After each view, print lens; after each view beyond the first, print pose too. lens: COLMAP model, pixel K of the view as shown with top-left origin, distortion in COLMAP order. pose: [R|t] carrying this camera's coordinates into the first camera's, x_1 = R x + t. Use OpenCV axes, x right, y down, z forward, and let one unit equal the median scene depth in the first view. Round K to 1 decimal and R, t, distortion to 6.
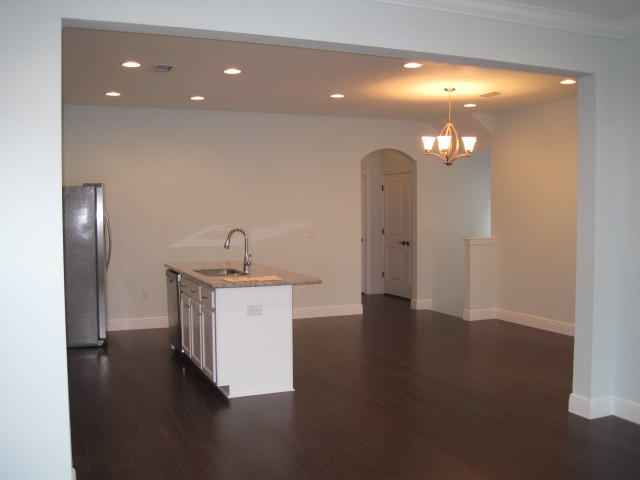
lens RADIAL K [[661.4, 0, 316.2], [0, 661.4, 240.0], [0, 0, 1]] dist [-0.118001, 0.000000]
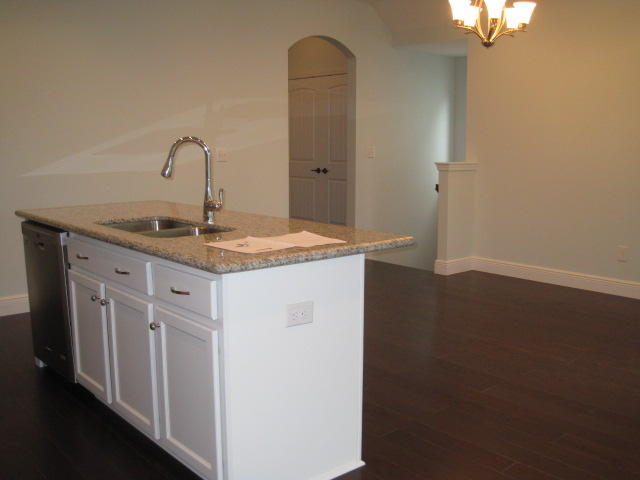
lens RADIAL K [[661.4, 0, 325.1], [0, 661.4, 239.4], [0, 0, 1]] dist [-0.118001, 0.000000]
pose [[0.947693, -0.038097, 0.316903, -0.167032], [0.005821, 0.994749, 0.102179, 0.009192], [-0.319131, -0.094990, 0.942938, 0.451865]]
